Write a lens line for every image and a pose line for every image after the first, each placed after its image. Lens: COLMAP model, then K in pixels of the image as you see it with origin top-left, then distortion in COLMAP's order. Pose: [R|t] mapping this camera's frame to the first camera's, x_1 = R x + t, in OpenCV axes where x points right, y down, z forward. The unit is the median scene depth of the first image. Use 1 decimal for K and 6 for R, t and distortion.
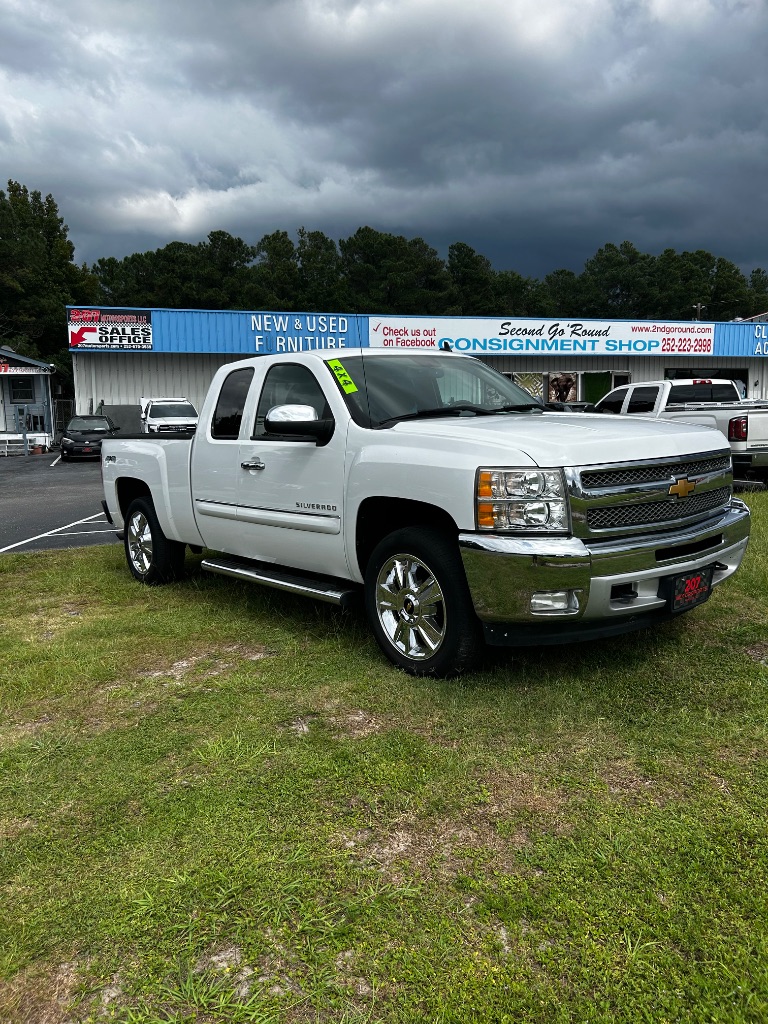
lens RADIAL K [[794.3, 0, 393.0], [0, 794.3, 509.0], [0, 0, 1]] dist [0.045053, -0.058715]
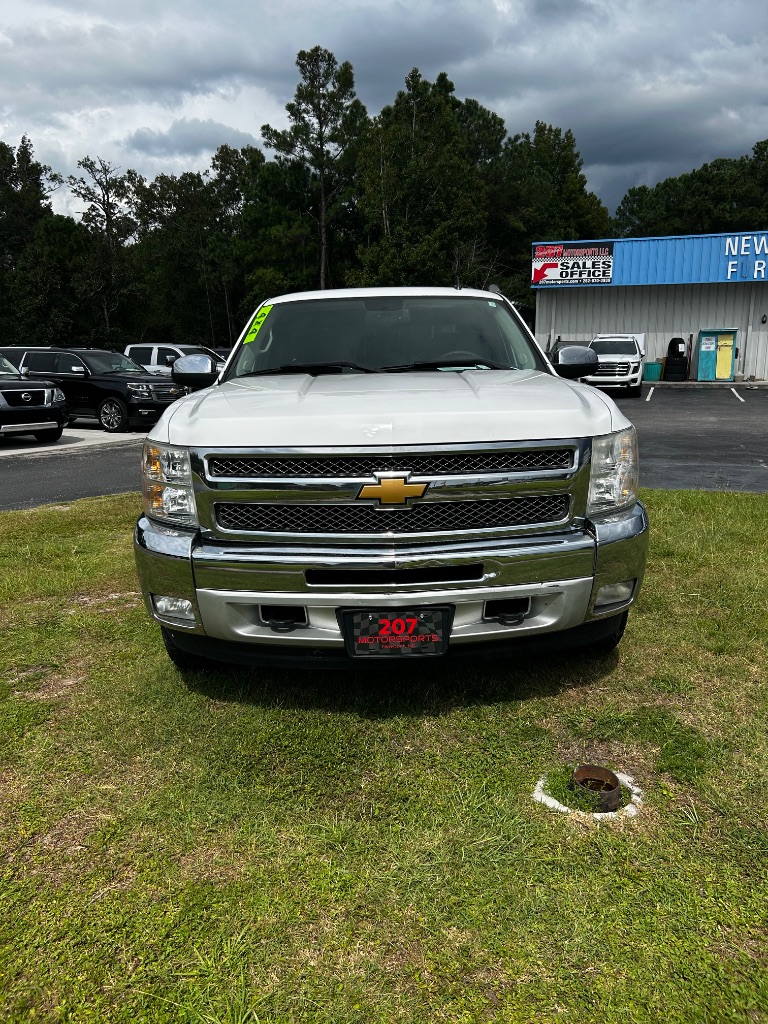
lens RADIAL K [[794.3, 0, 393.0], [0, 794.3, 509.0], [0, 0, 1]] dist [0.045053, -0.058715]
pose [[0.780554, 0.134651, -0.610414, 0.121075], [-0.084471, 0.990288, 0.110431, -0.013185], [0.619355, -0.034634, 0.784347, 0.069191]]
